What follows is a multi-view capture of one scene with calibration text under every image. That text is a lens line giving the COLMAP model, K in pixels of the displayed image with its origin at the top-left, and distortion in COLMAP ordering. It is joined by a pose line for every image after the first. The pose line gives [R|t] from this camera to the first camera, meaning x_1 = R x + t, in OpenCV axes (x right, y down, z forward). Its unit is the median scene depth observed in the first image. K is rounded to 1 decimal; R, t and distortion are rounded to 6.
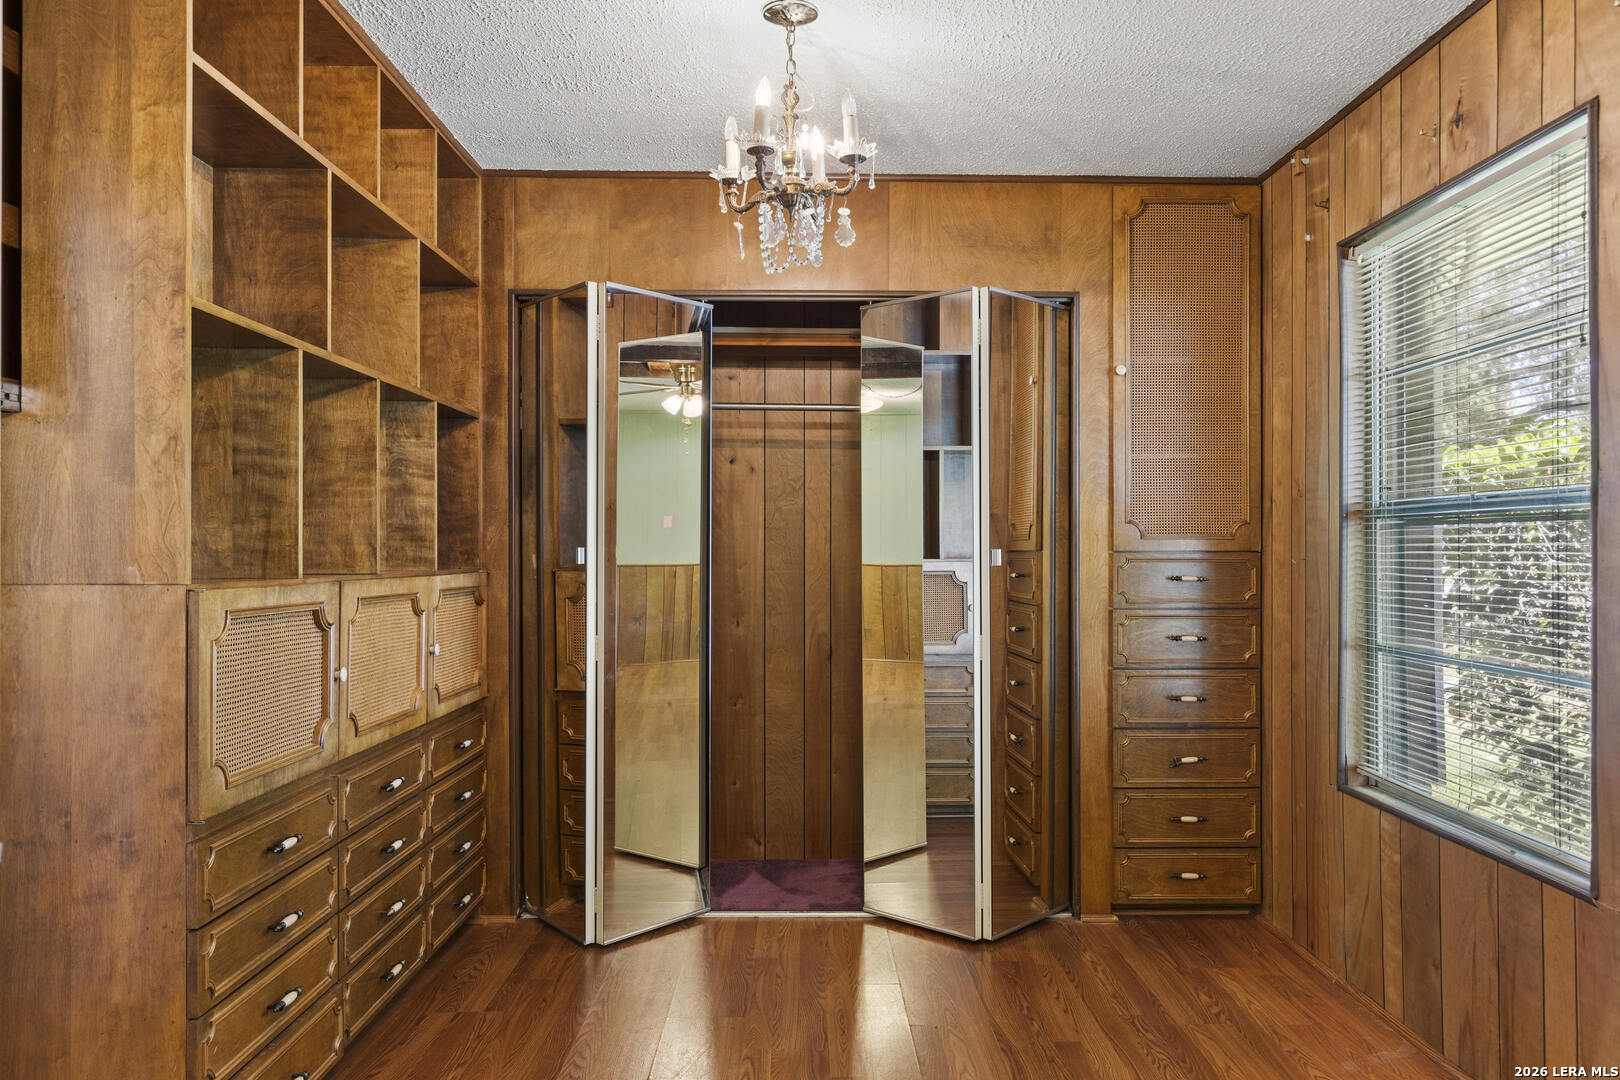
lens RADIAL K [[1171.4, 0, 819.0], [0, 1171.4, 547.1], [0, 0, 1]] dist [-0.004686, -0.003130]
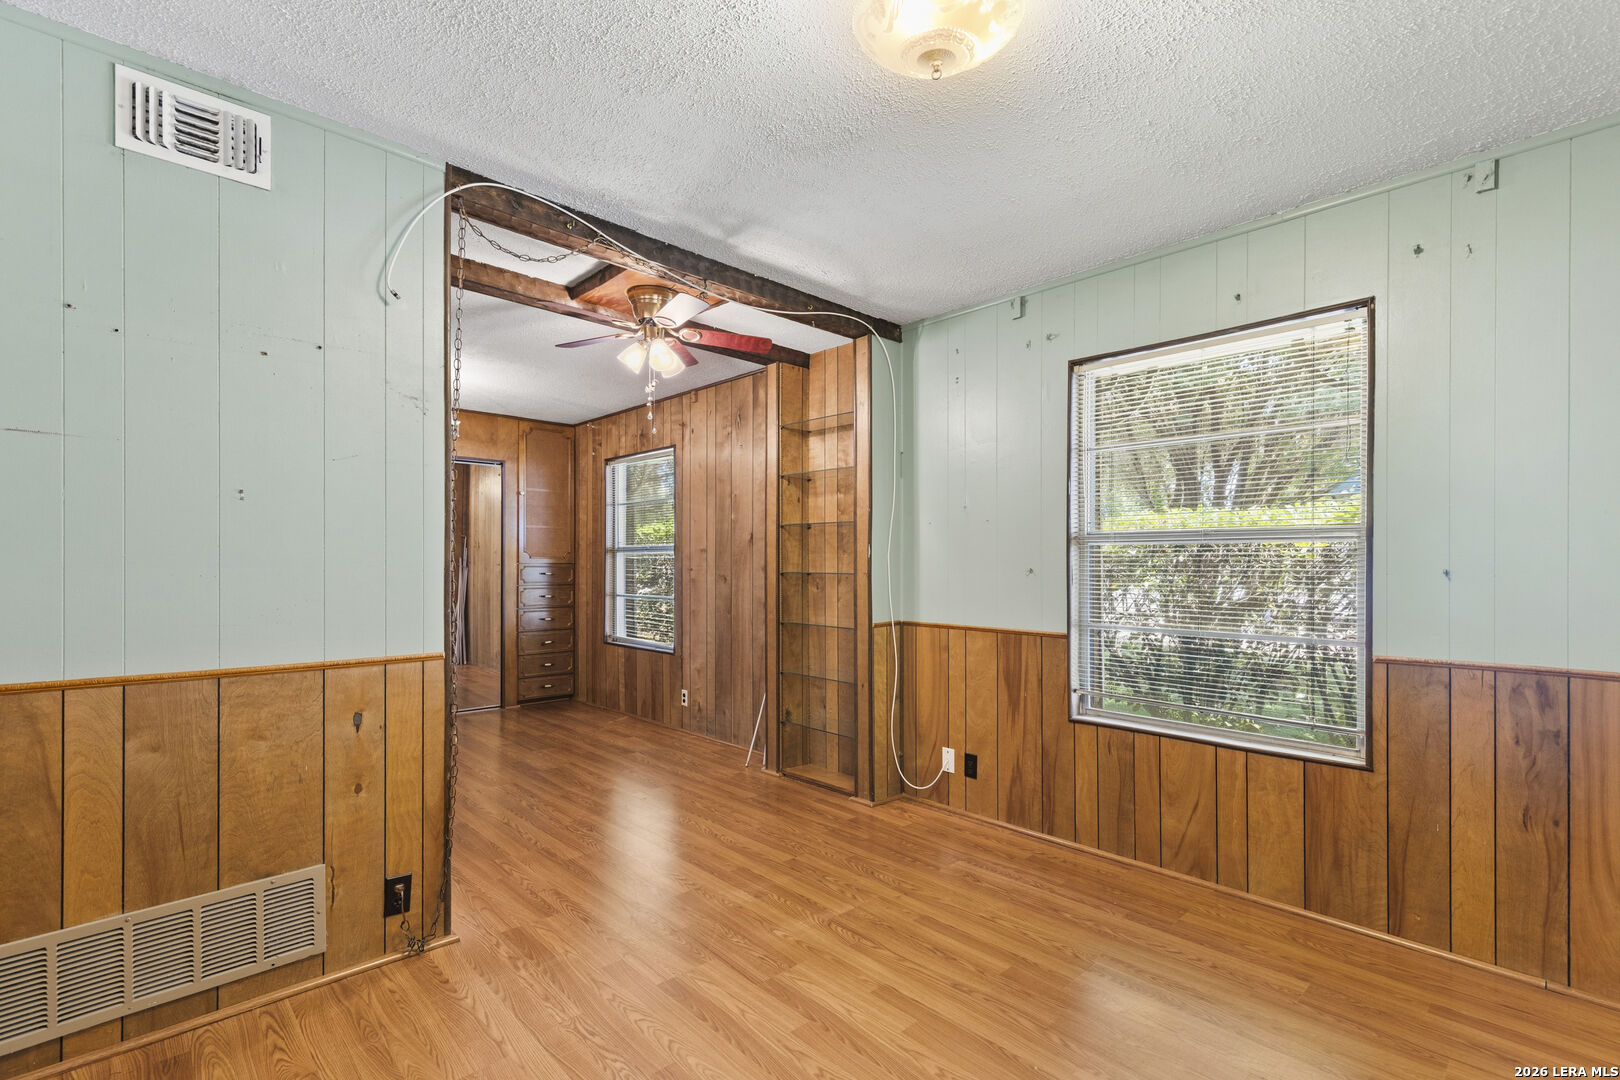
lens RADIAL K [[741.8, 0, 821.2], [0, 741.8, 555.9], [0, 0, 1]] dist [0.010045, -0.001367]
pose [[0.734195, 0.004819, 0.678921, -0.369547], [-0.001704, 0.999985, -0.005255, -0.005176], [-0.678936, 0.002701, 0.734192, -0.648219]]
